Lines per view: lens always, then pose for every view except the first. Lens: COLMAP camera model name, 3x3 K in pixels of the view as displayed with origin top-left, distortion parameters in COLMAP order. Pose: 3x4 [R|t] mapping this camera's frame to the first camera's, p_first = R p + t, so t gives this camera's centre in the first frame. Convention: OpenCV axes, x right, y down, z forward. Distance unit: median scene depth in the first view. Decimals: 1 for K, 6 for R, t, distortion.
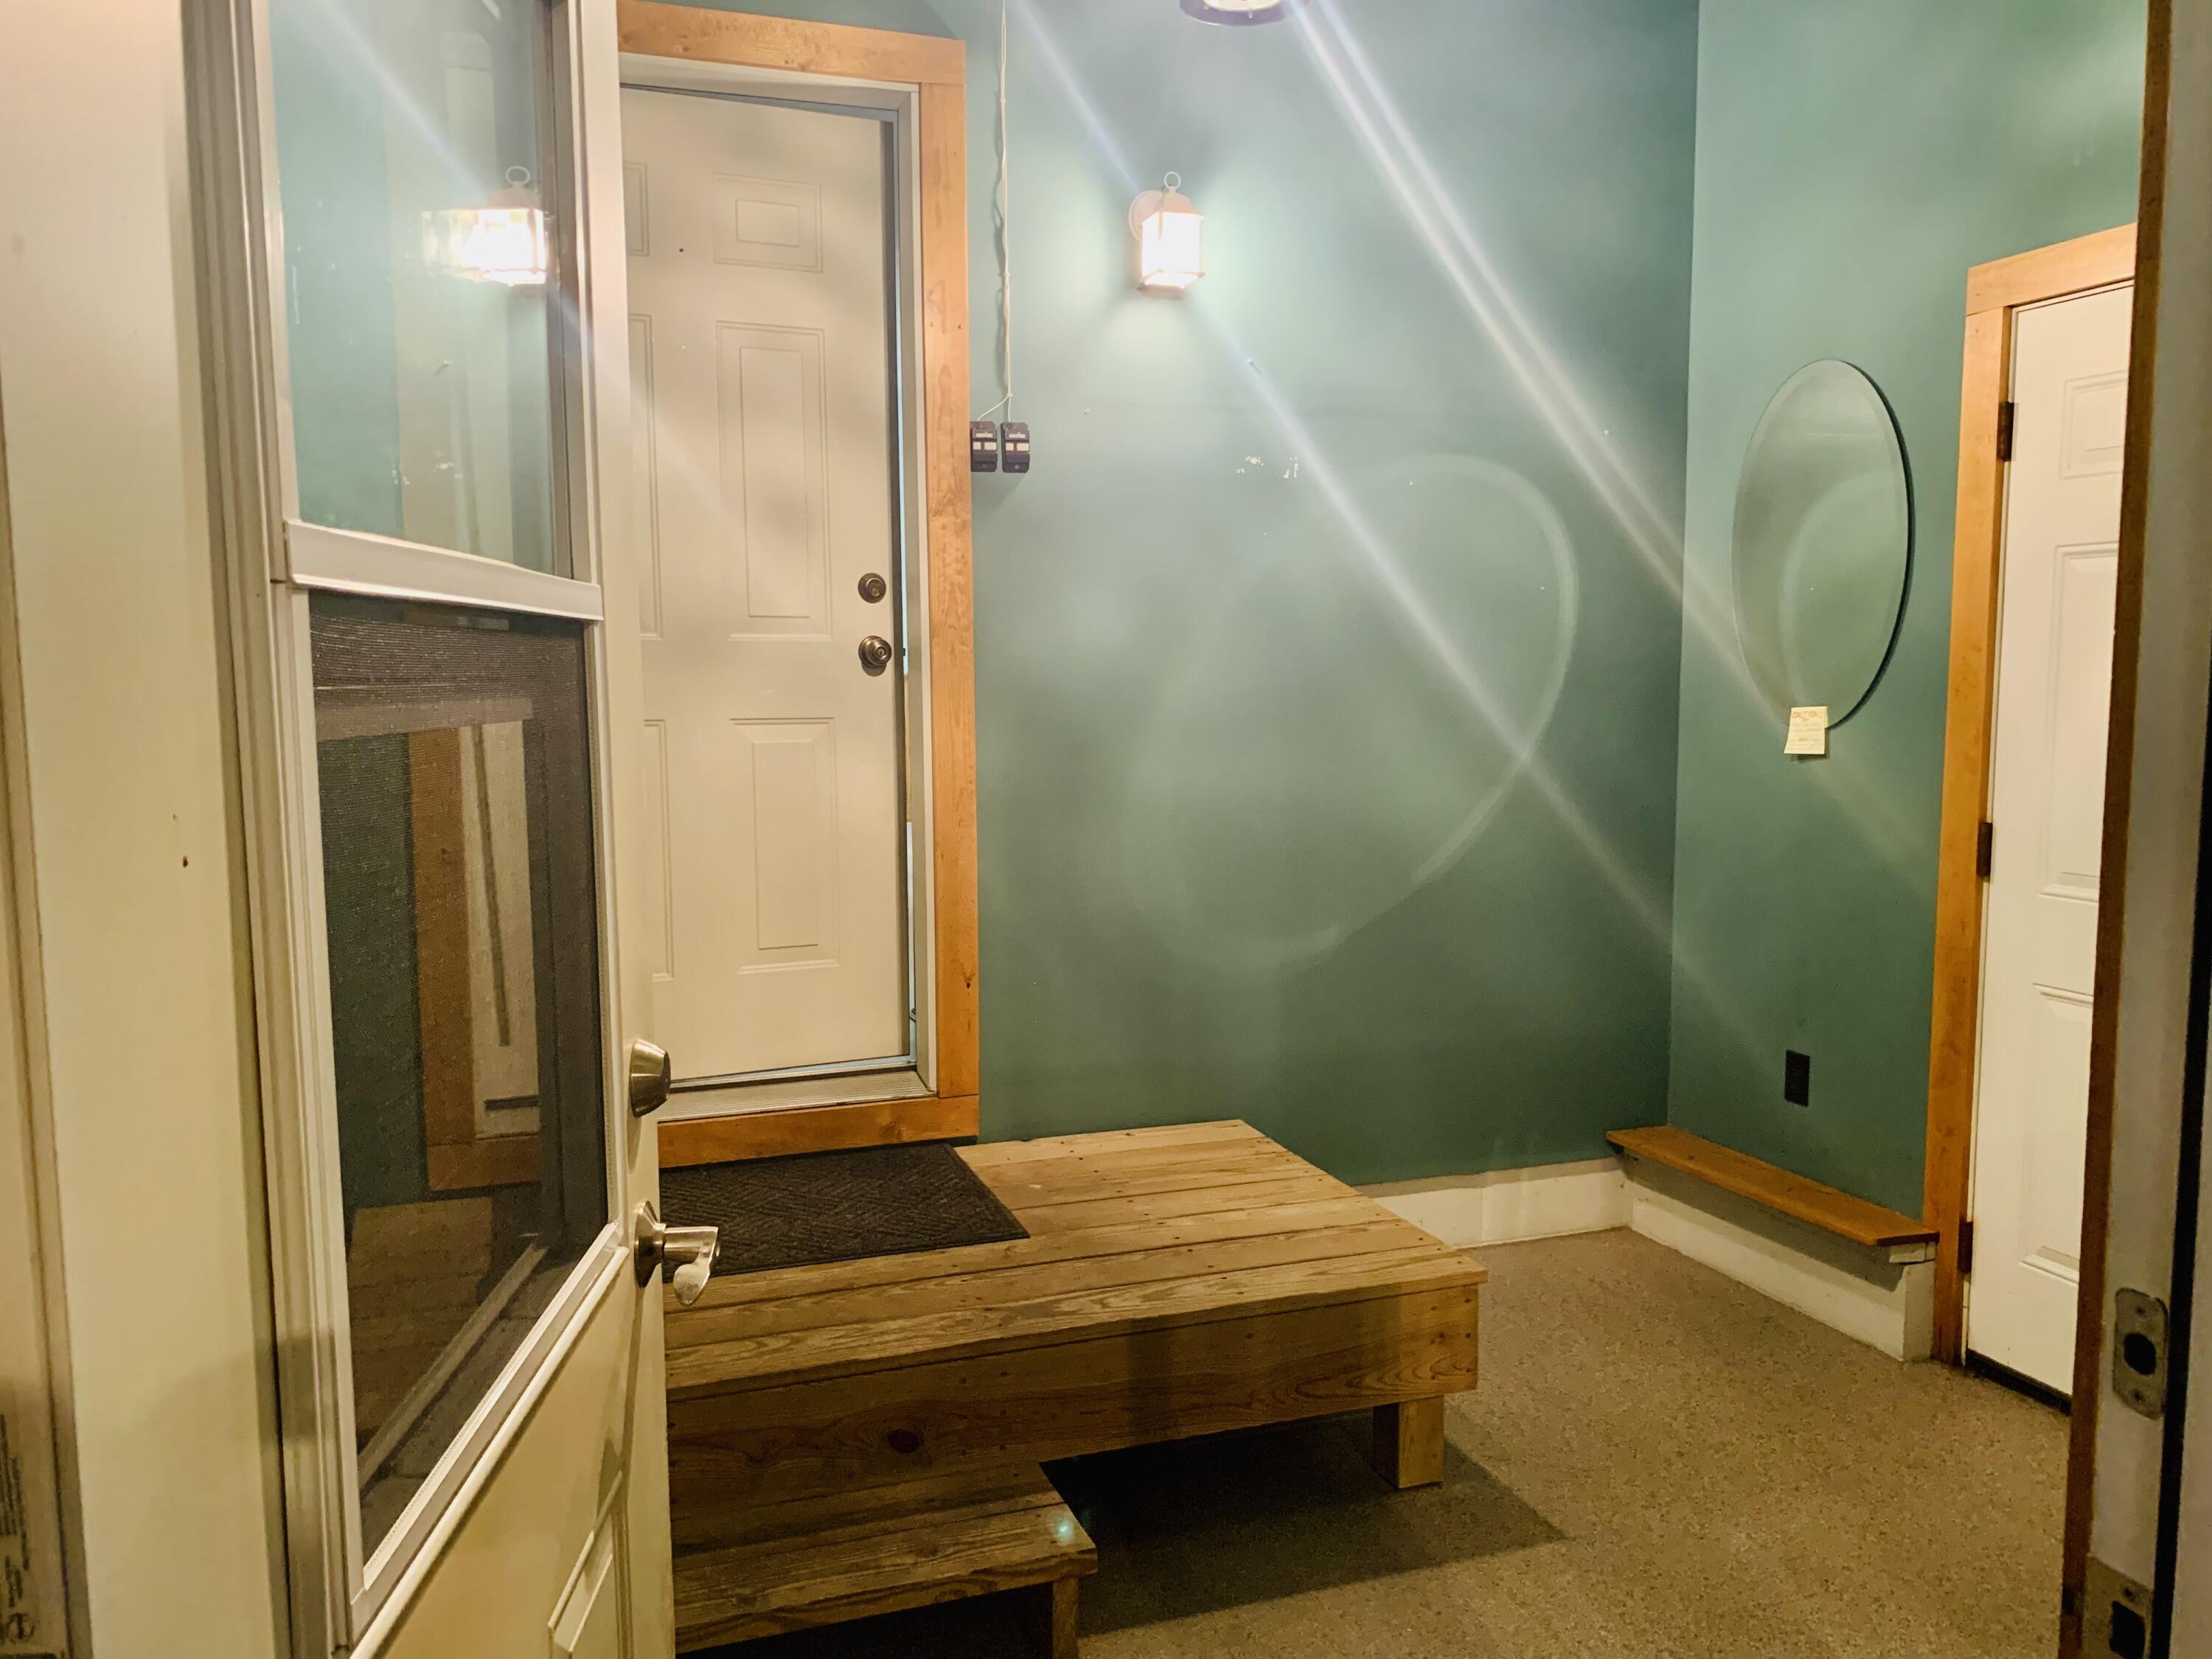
lens RADIAL K [[1710.7, 0, 1106.0], [0, 1710.7, 829.5], [0, 0, 1]] dist [-0.006761, -0.008453]
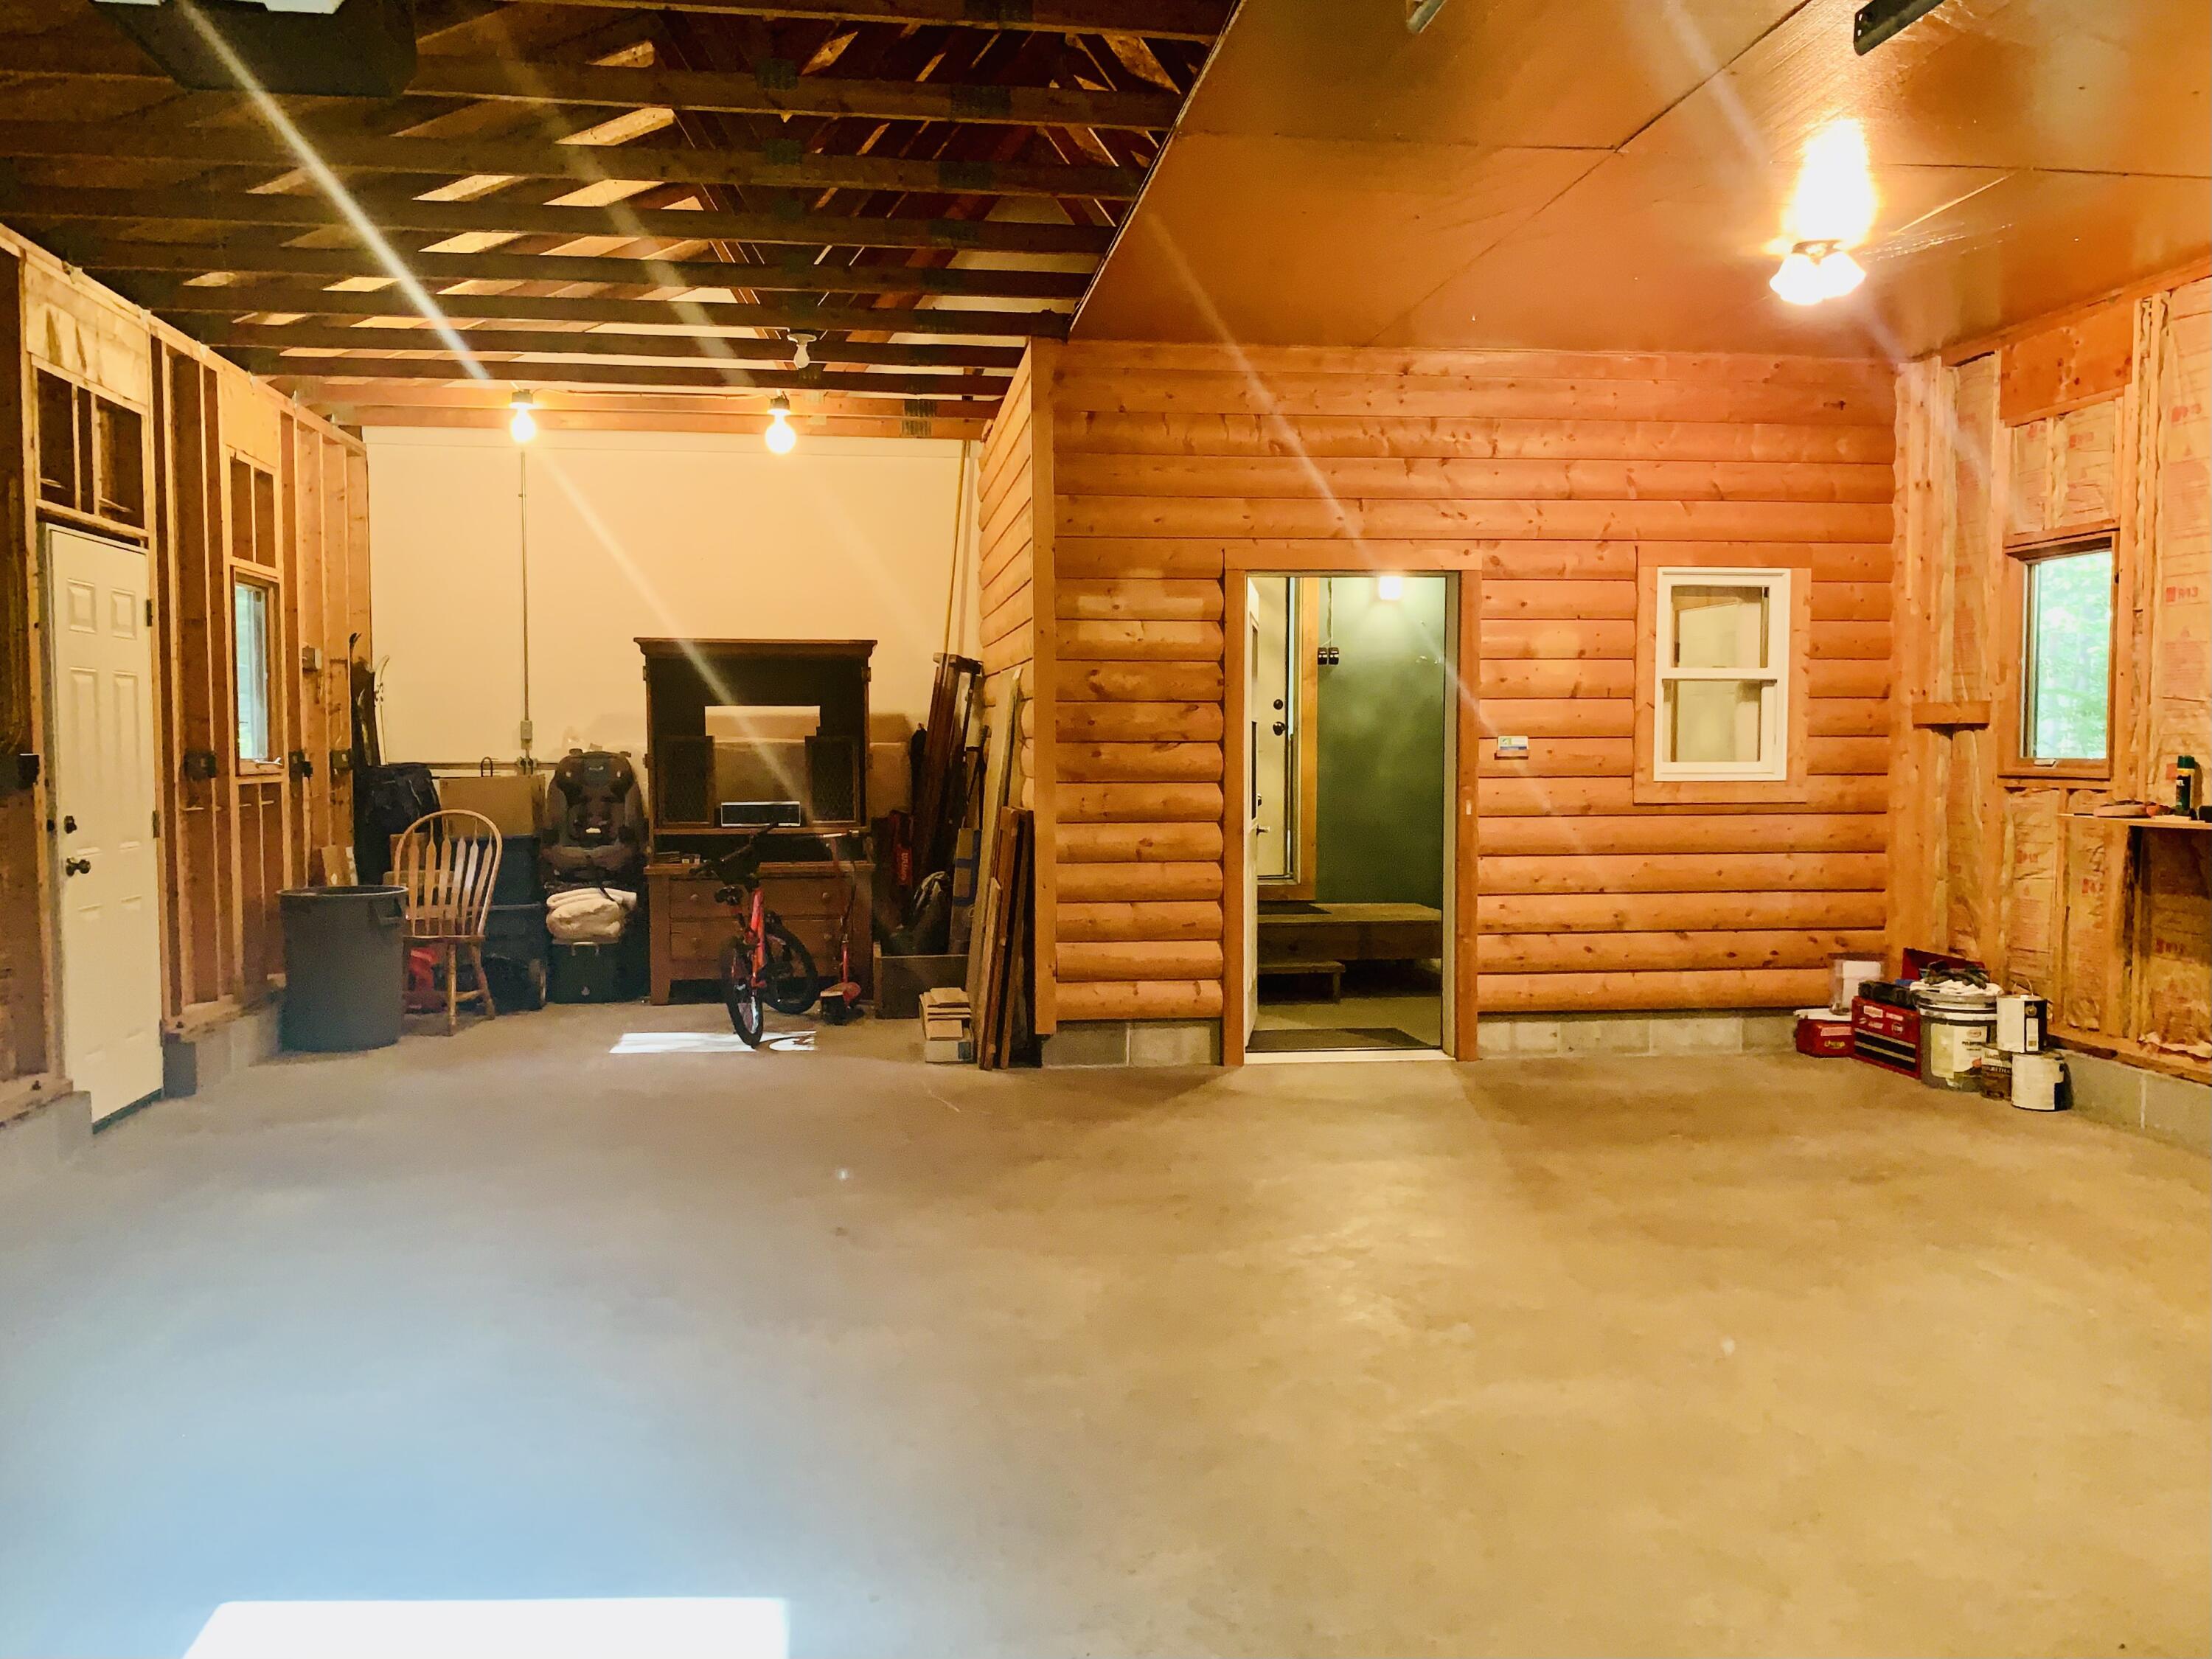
lens RADIAL K [[1710.7, 0, 1106.0], [0, 1710.7, 829.5], [0, 0, 1]] dist [-0.006761, -0.008453]
pose [[0.981031, 0.019876, -0.192829, 0.130851], [-0.029581, 0.998429, -0.047577, 0.214458], [0.191581, 0.052379, 0.980078, -1.863123]]
